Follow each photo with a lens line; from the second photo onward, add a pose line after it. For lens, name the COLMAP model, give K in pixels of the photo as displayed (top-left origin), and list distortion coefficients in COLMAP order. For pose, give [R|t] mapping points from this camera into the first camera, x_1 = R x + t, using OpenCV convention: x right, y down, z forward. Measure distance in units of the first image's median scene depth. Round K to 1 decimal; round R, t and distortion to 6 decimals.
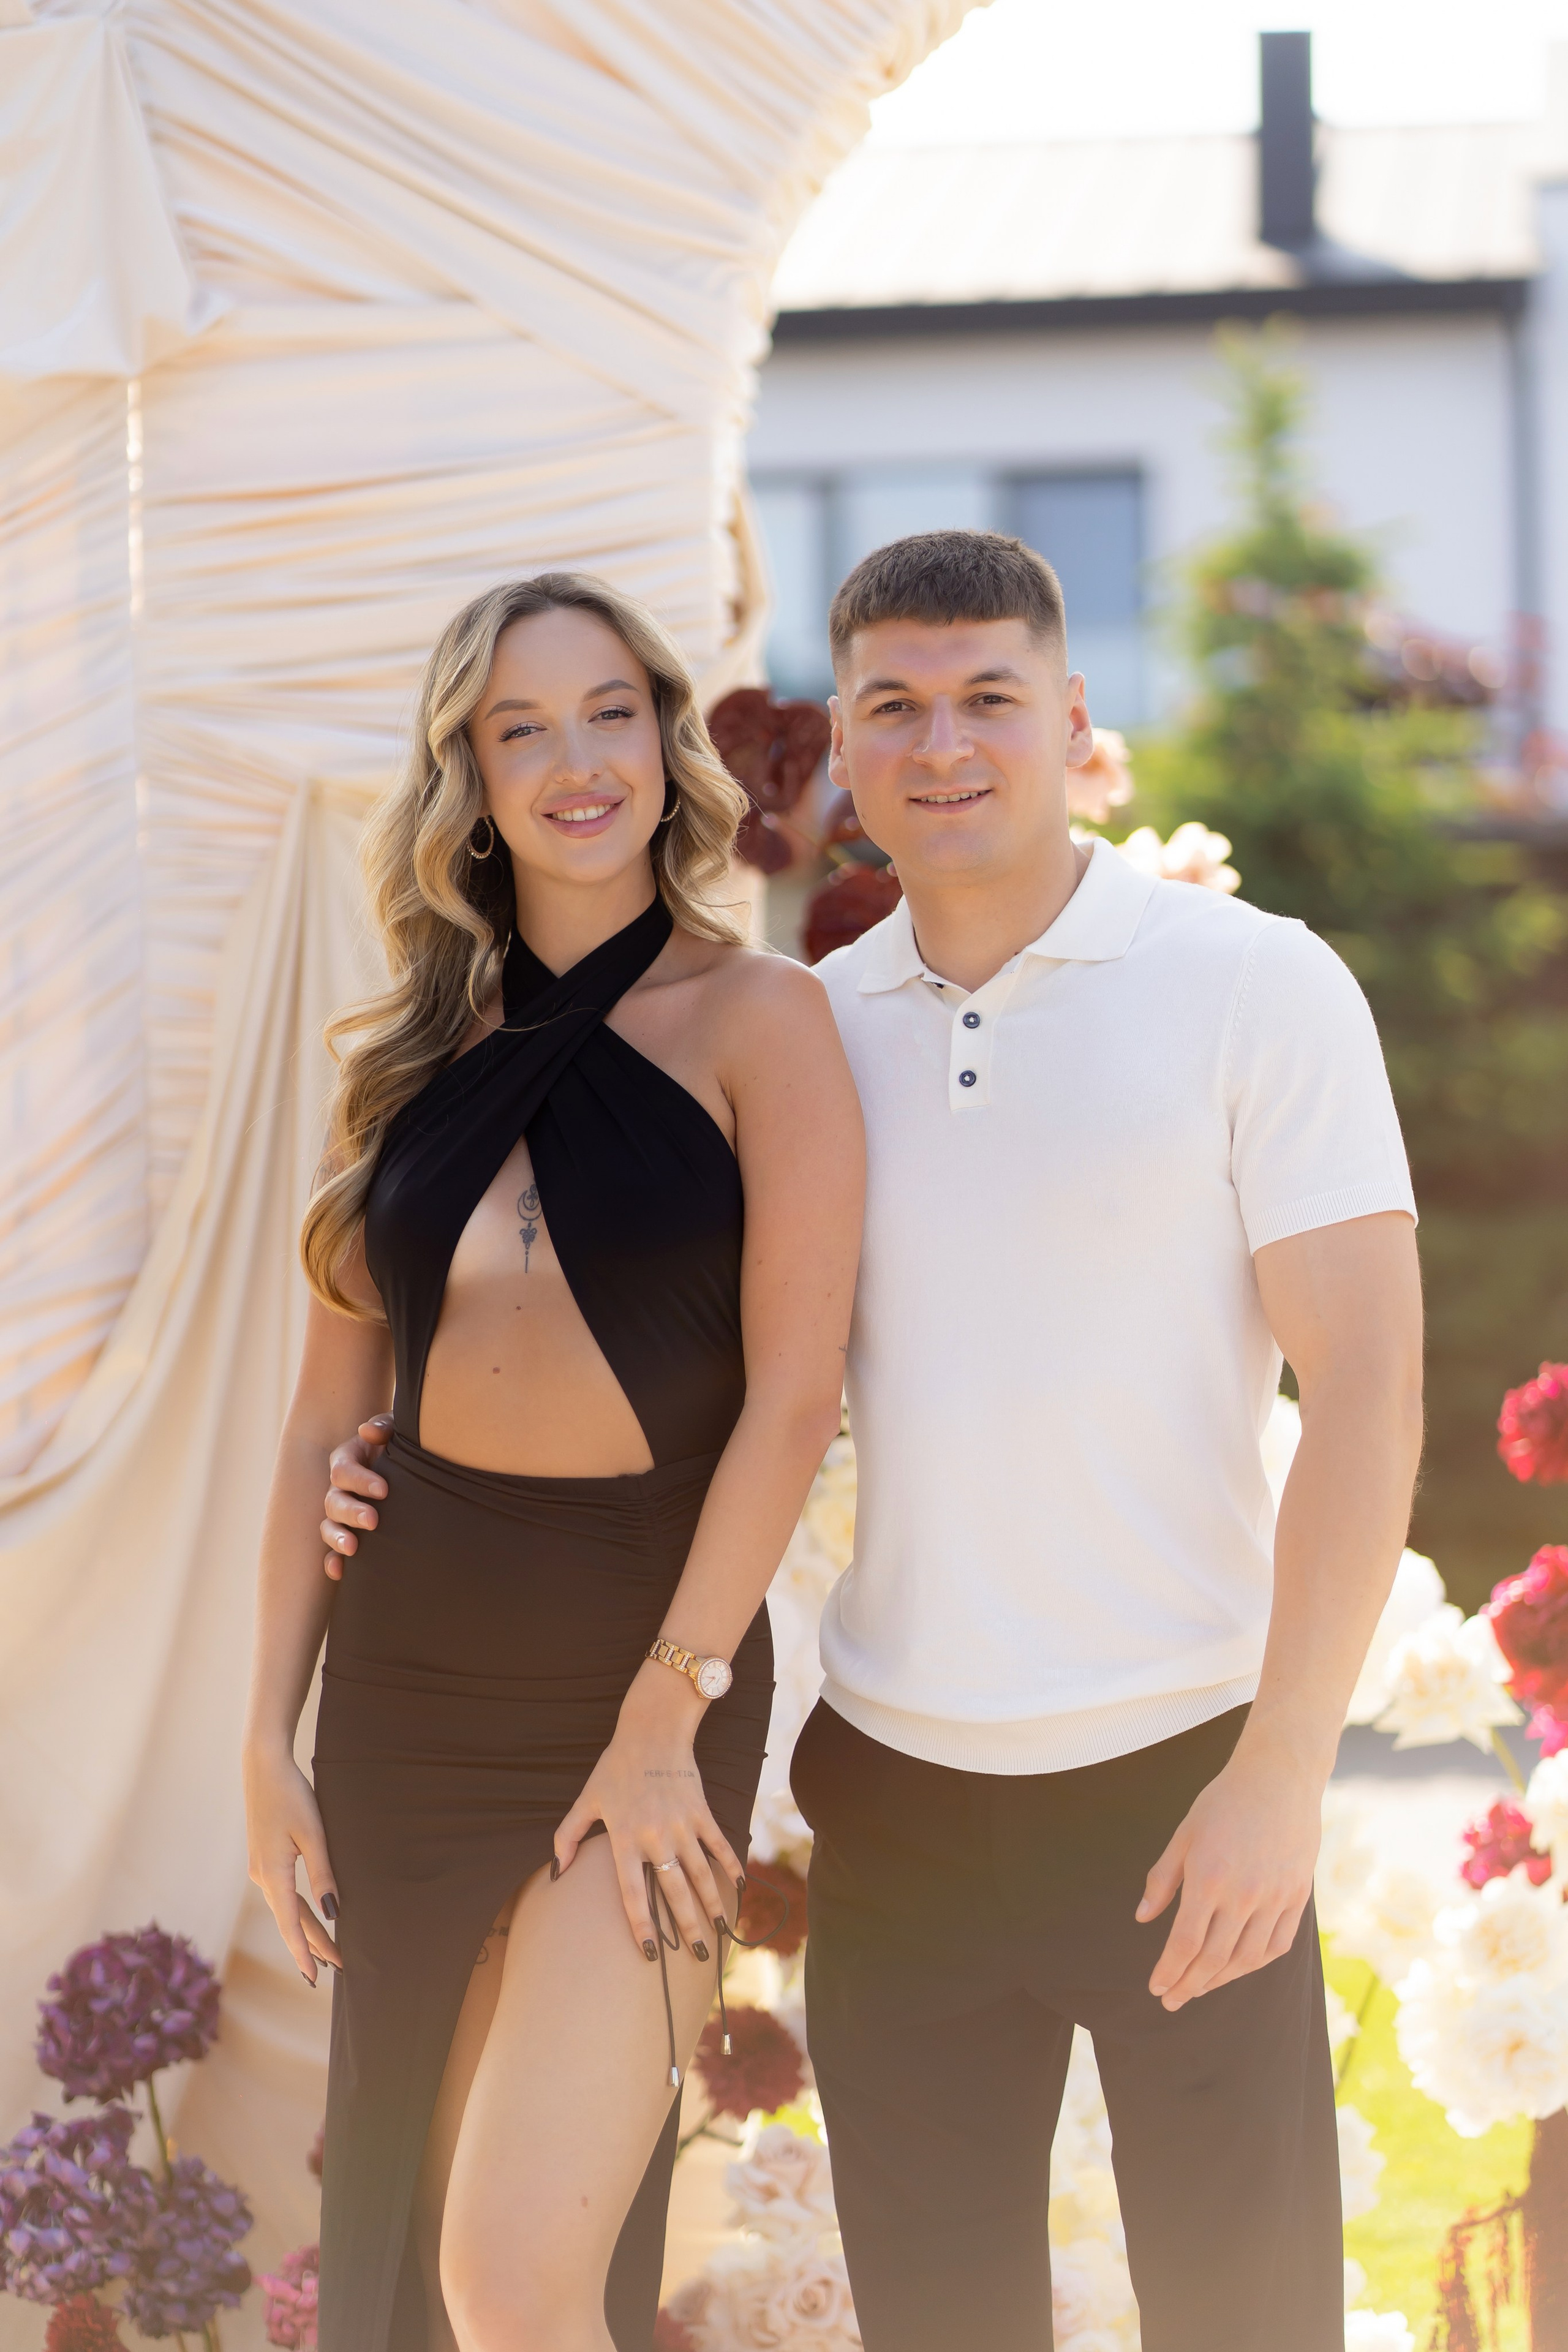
lens RADIAL K [[5717.8, 0, 784.0], [0, 5717.8, 1176.0], [0, 0, 1]] dist [-0.108173, 0.452258]
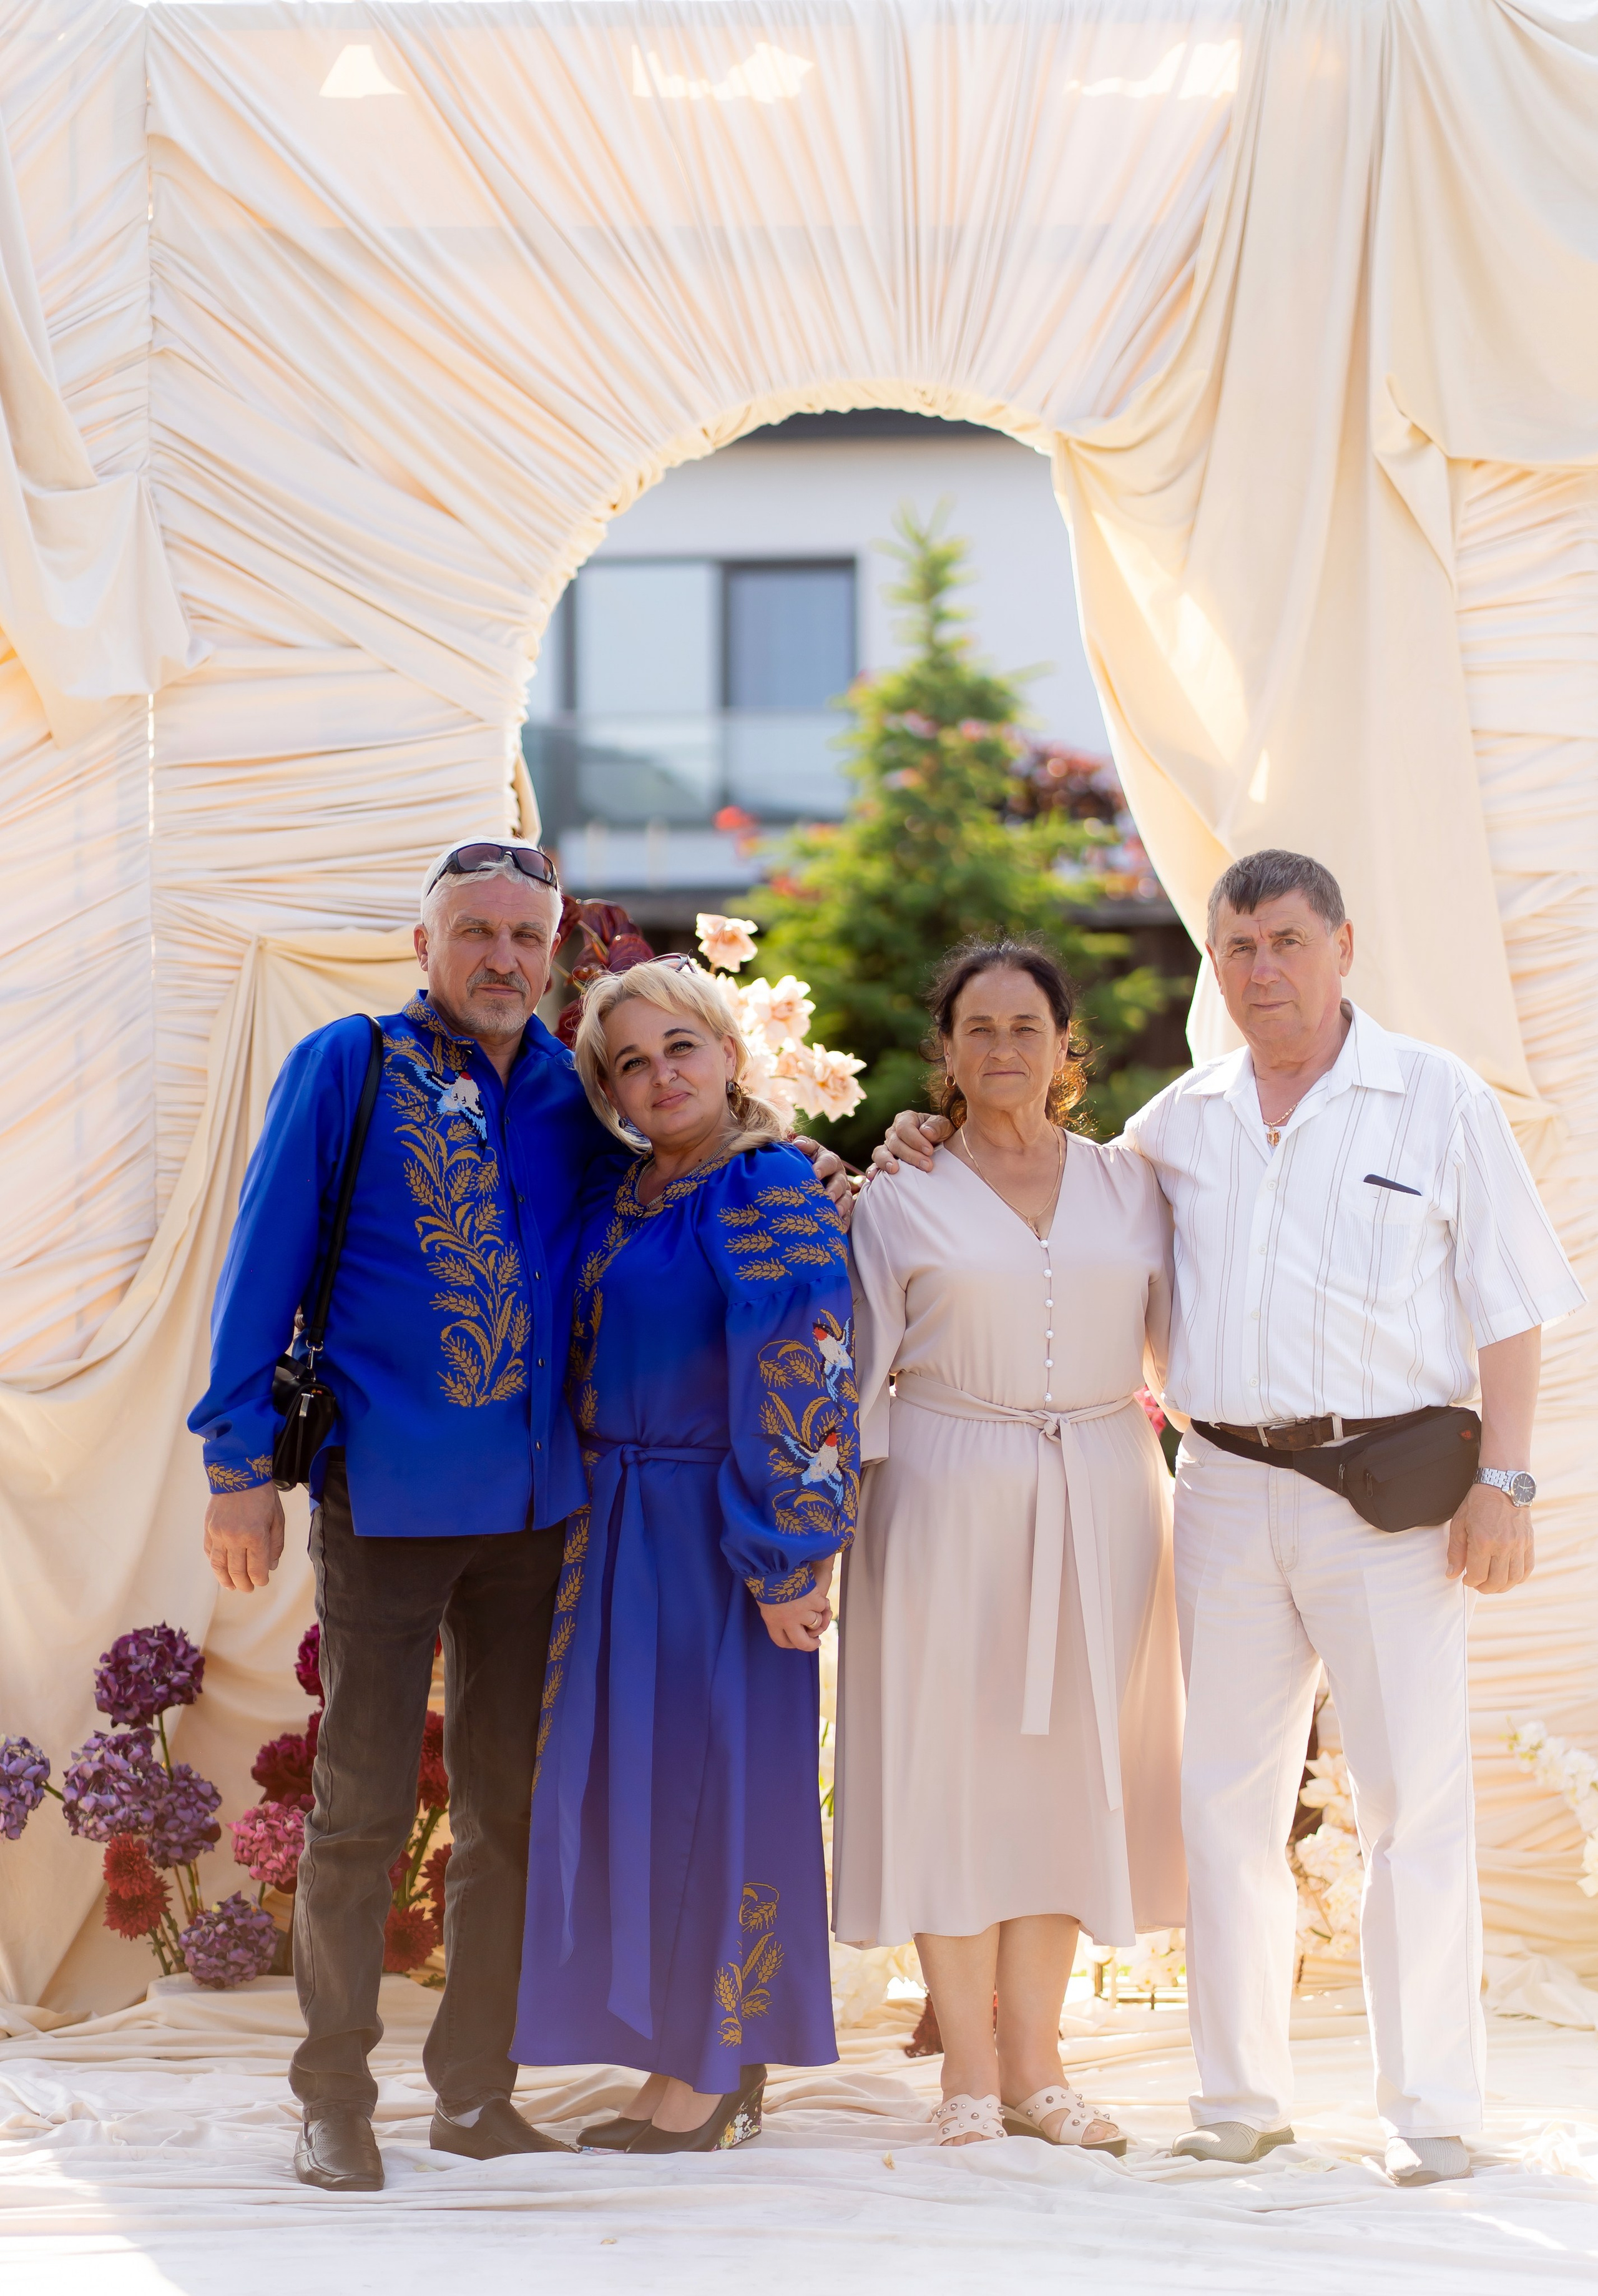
lens RADIAL K [[5690.0, 0, 799.0], [0, 5690.0, 1148.0], [0, 0, 1]] dist [-0.153141, -0.252144]
pose [[0.998565, 0.012066, 0.052176, -0.012065], [-0.011457, 0.999863, -0.011948, 0.008844], [-0.052313, 0.011333, 0.998566, -0.649593]]
